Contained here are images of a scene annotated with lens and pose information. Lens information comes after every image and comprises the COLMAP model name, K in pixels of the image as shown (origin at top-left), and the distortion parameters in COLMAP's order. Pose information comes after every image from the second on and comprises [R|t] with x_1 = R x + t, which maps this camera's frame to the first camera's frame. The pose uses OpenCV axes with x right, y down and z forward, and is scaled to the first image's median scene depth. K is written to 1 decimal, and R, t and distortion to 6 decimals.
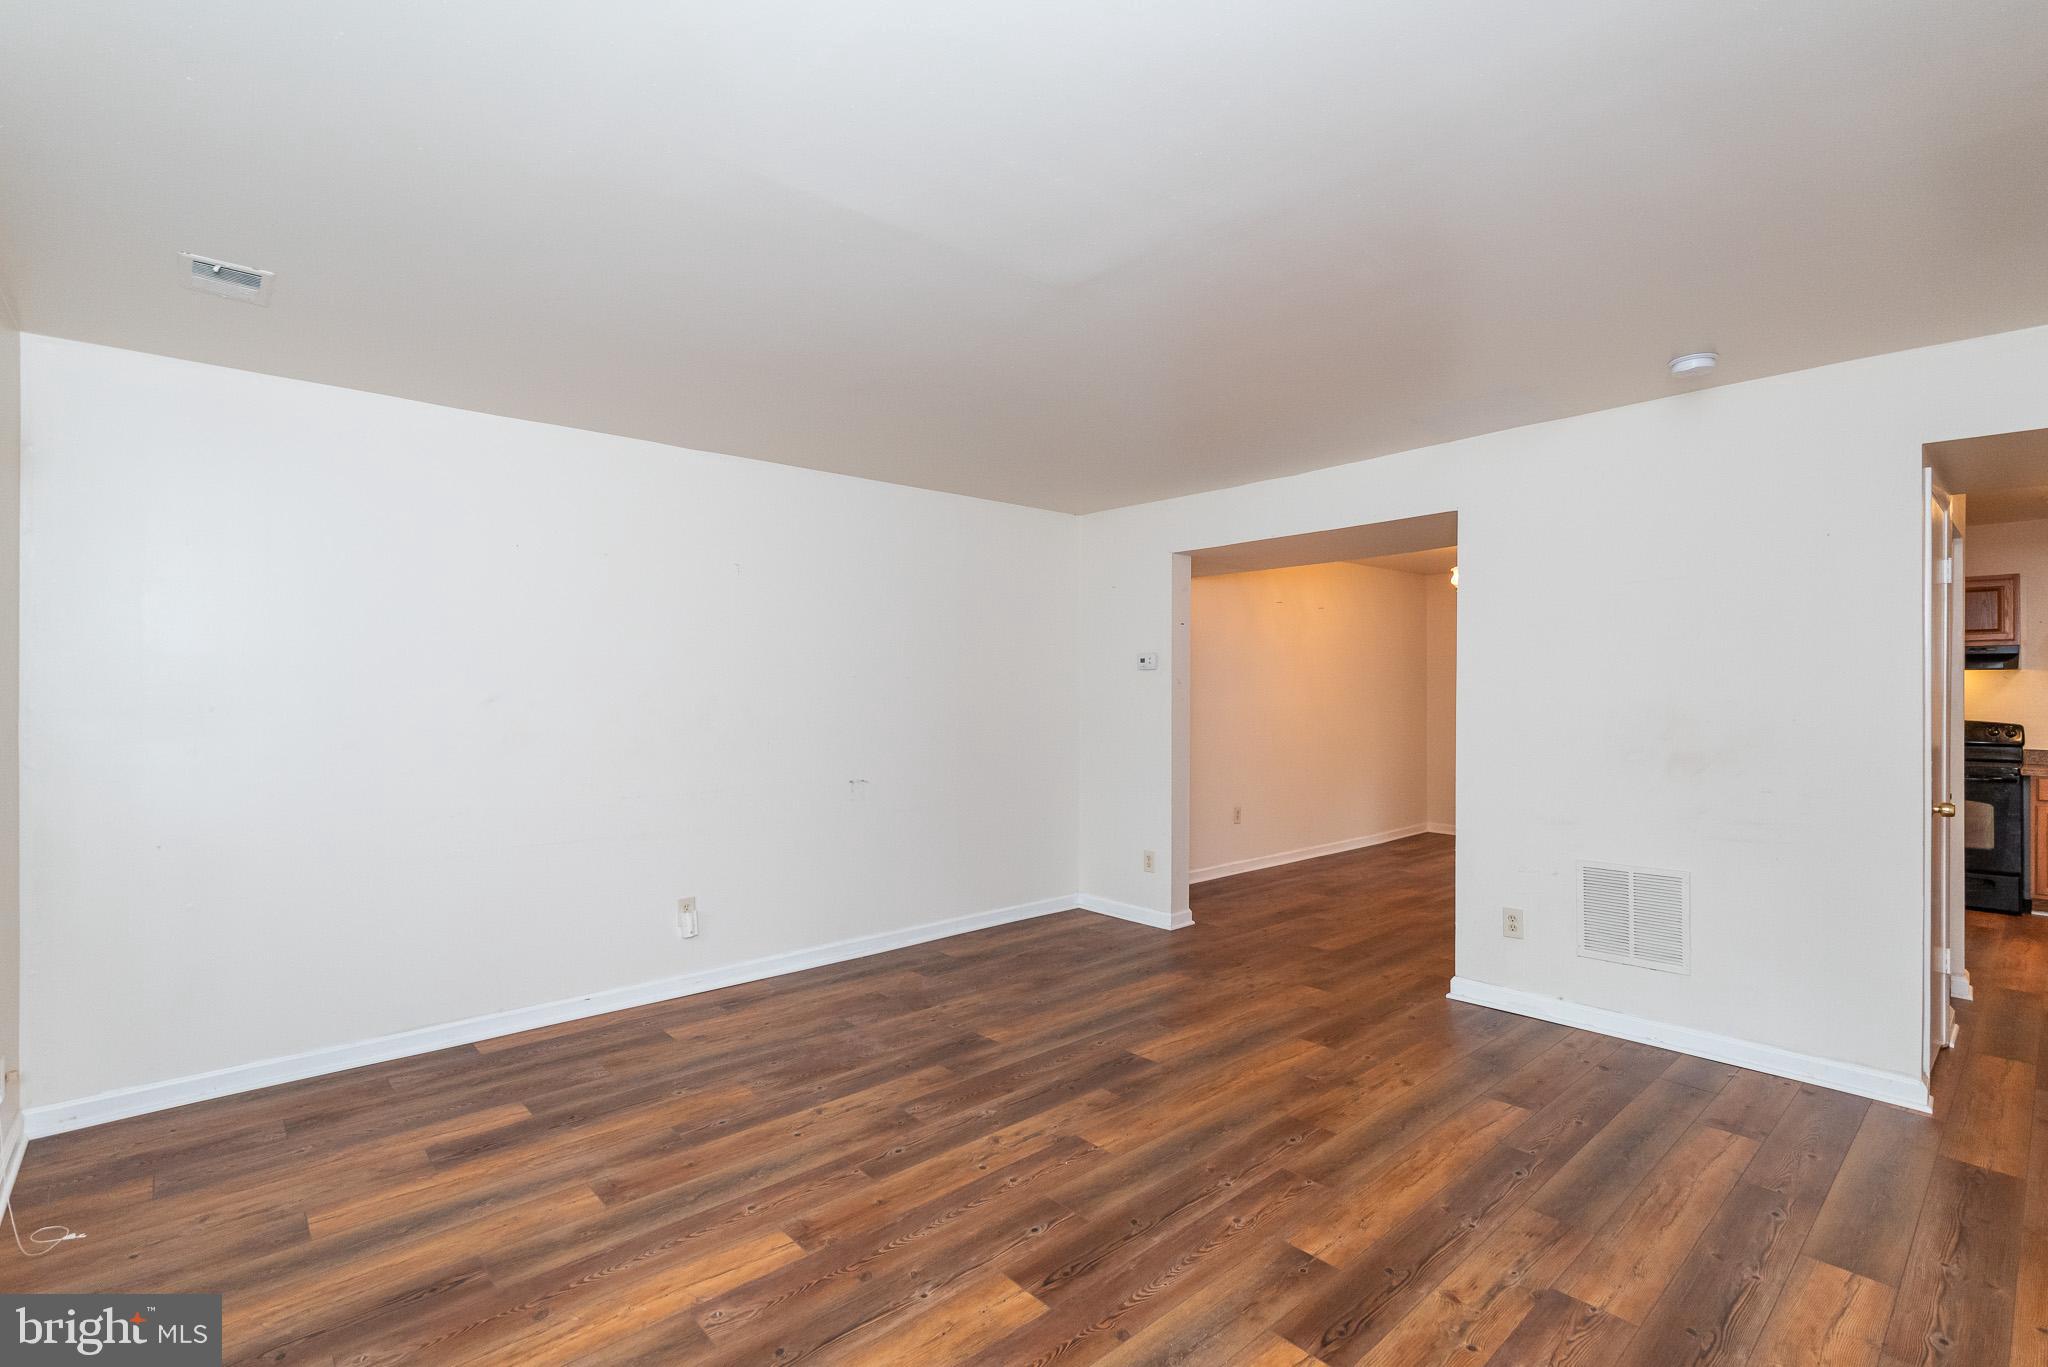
lens RADIAL K [[935.9, 0, 1028.8], [0, 935.9, 693.2], [0, 0, 1]] dist [-0.002252, -0.000249]
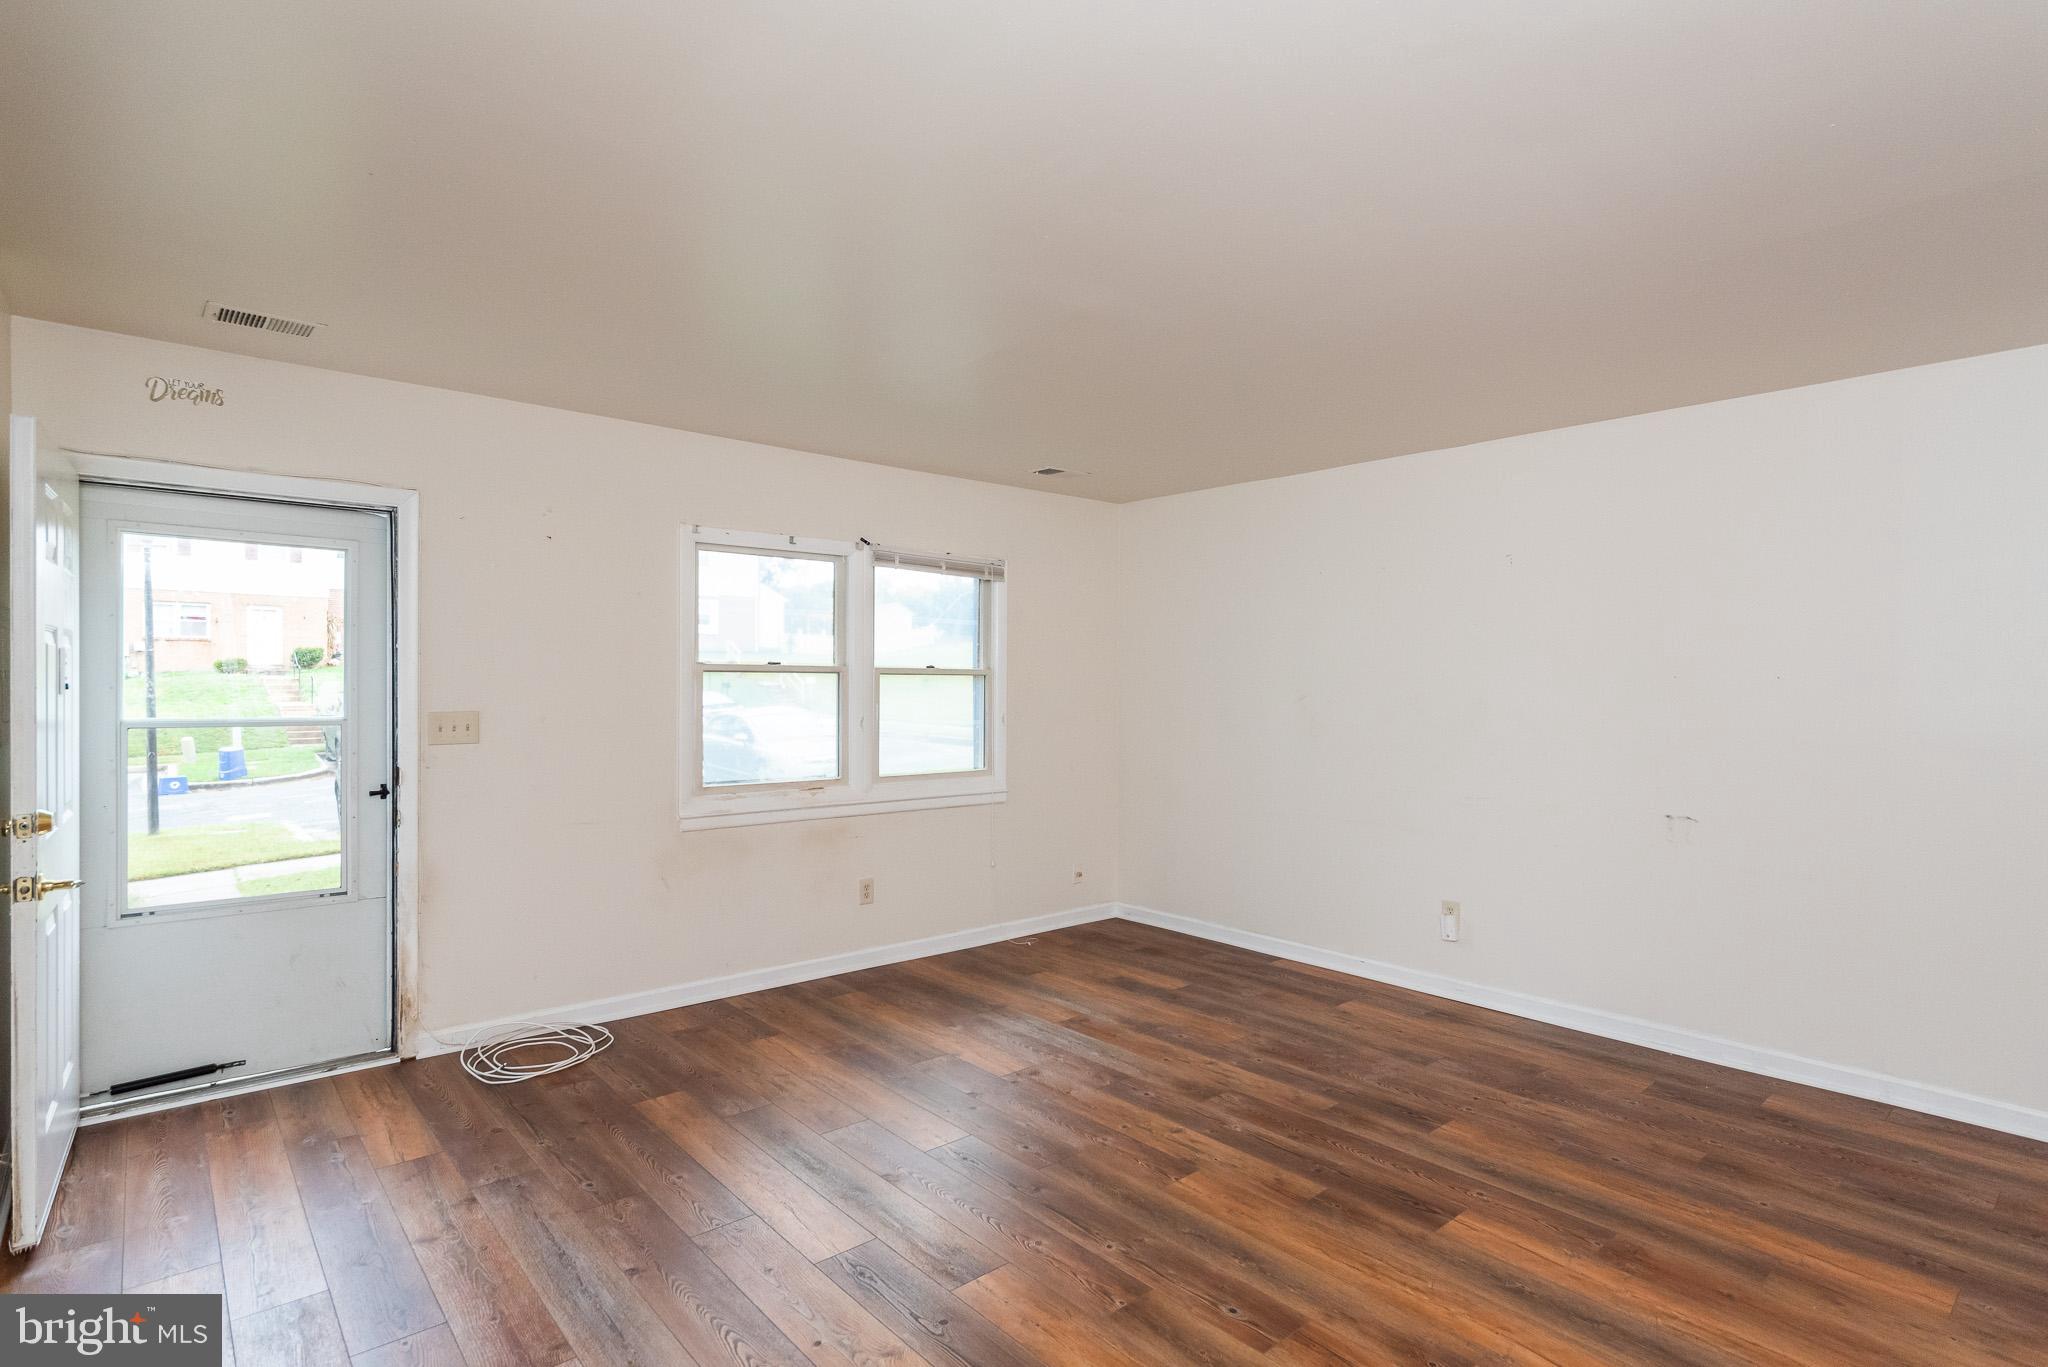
lens RADIAL K [[1040.9, 0, 1029.0], [0, 1040.9, 698.3], [0, 0, 1]] dist [-0.002403, -0.000161]
pose [[-0.018991, 0.015165, -0.999705, 0.953954], [-0.012622, 0.999802, 0.015406, -0.004630], [0.999740, 0.012911, -0.018795, 0.752411]]
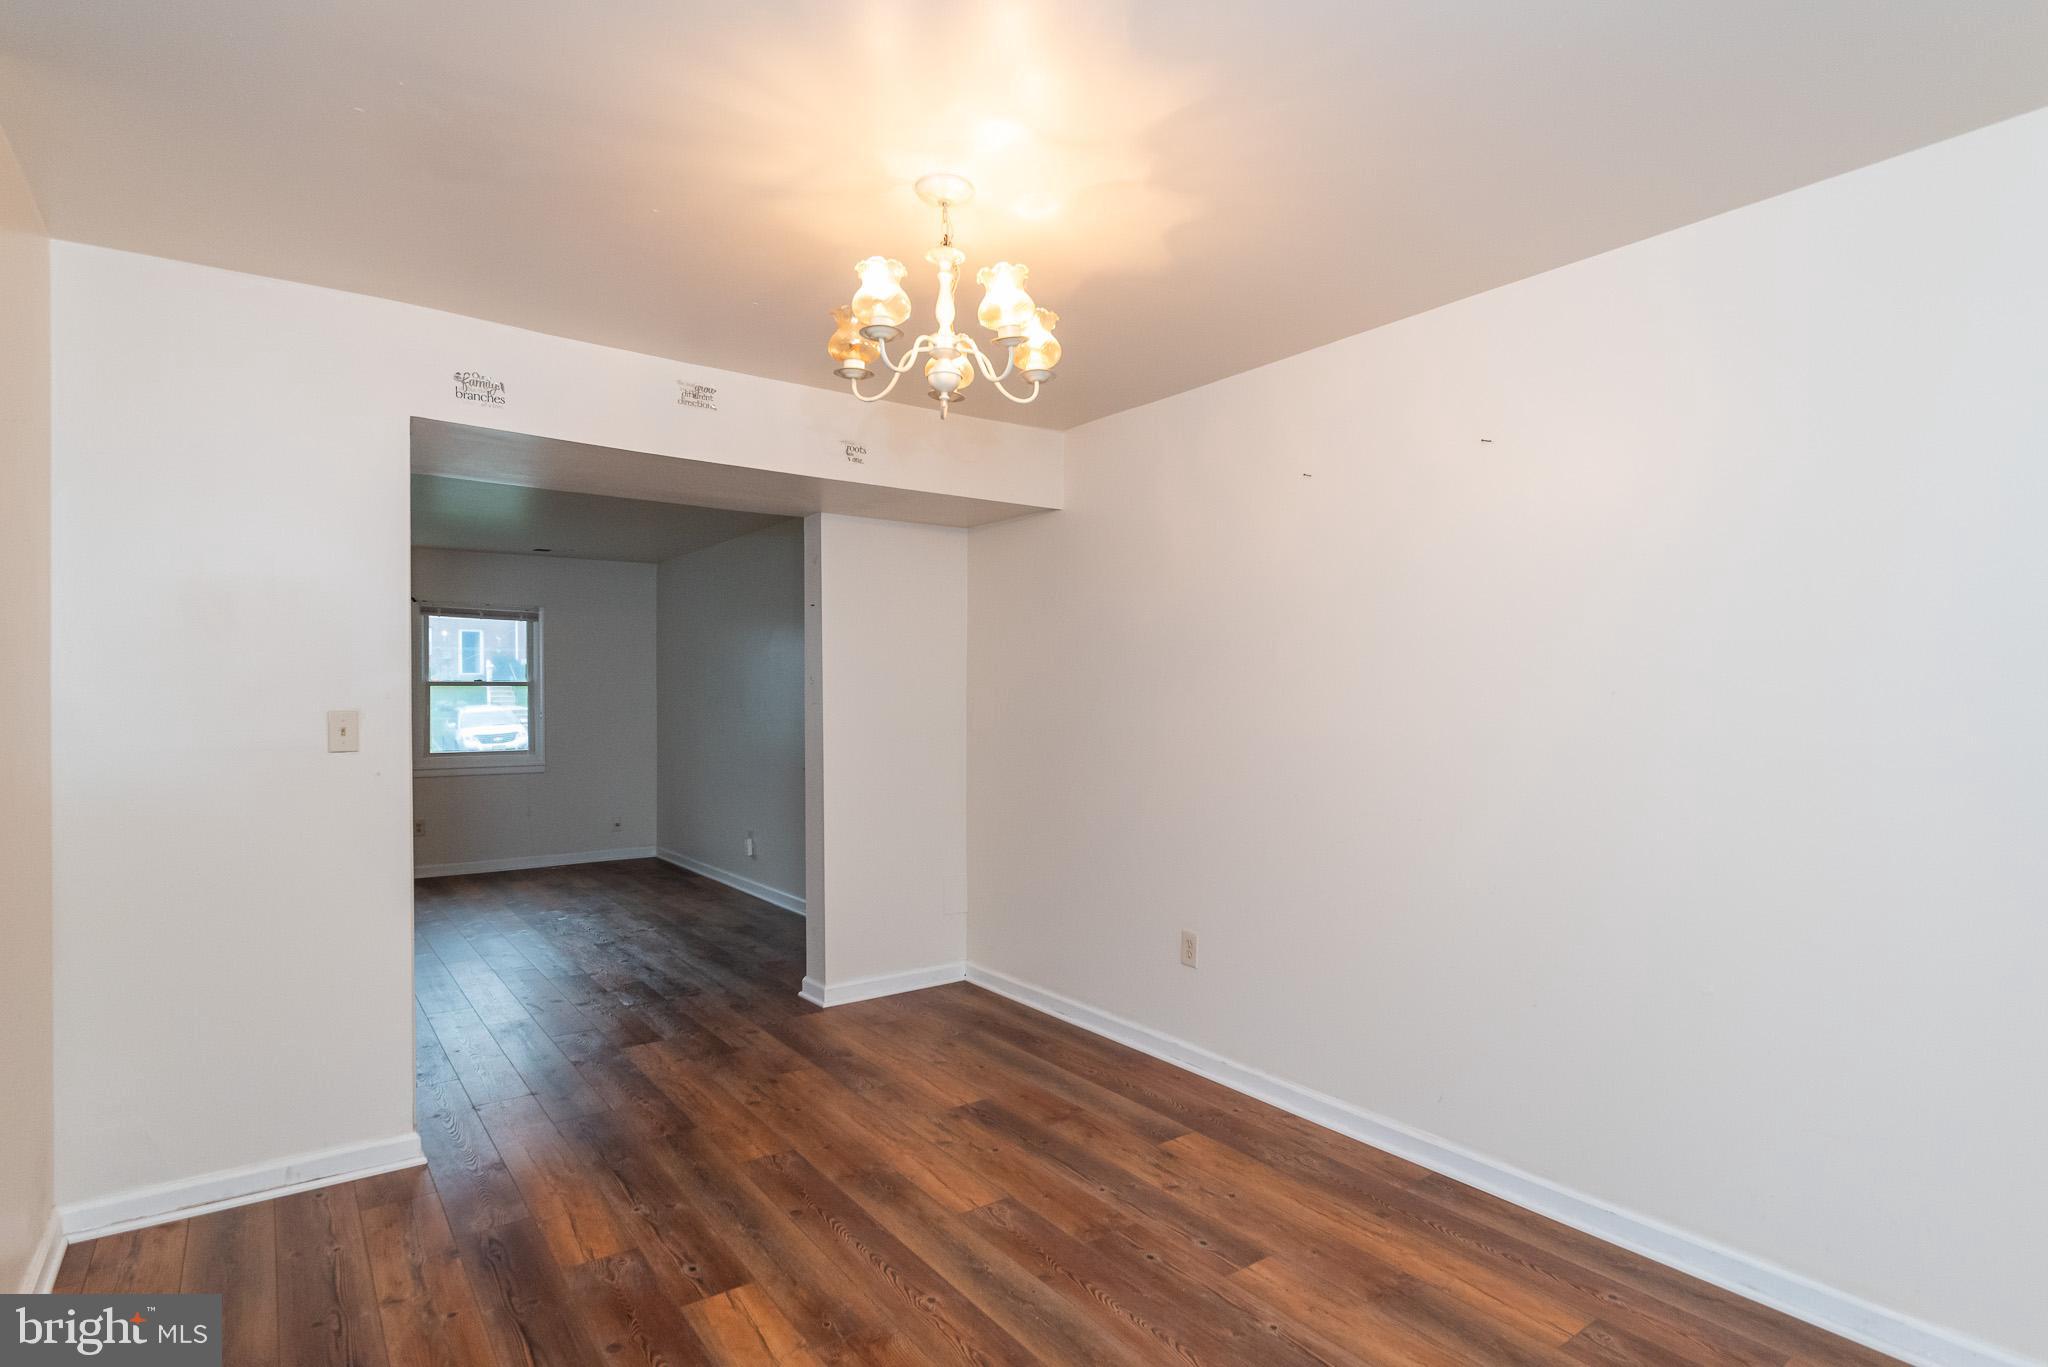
lens RADIAL K [[1033.0, 0, 1029.2], [0, 1033.0, 695.1], [0, 0, 1]] dist [-0.000214, 0.000249]
pose [[-0.073135, 0.003291, -0.997317, 1.663795], [0.001168, 0.999994, 0.003214, 0.003607], [0.997321, -0.000930, -0.073139, 2.054499]]
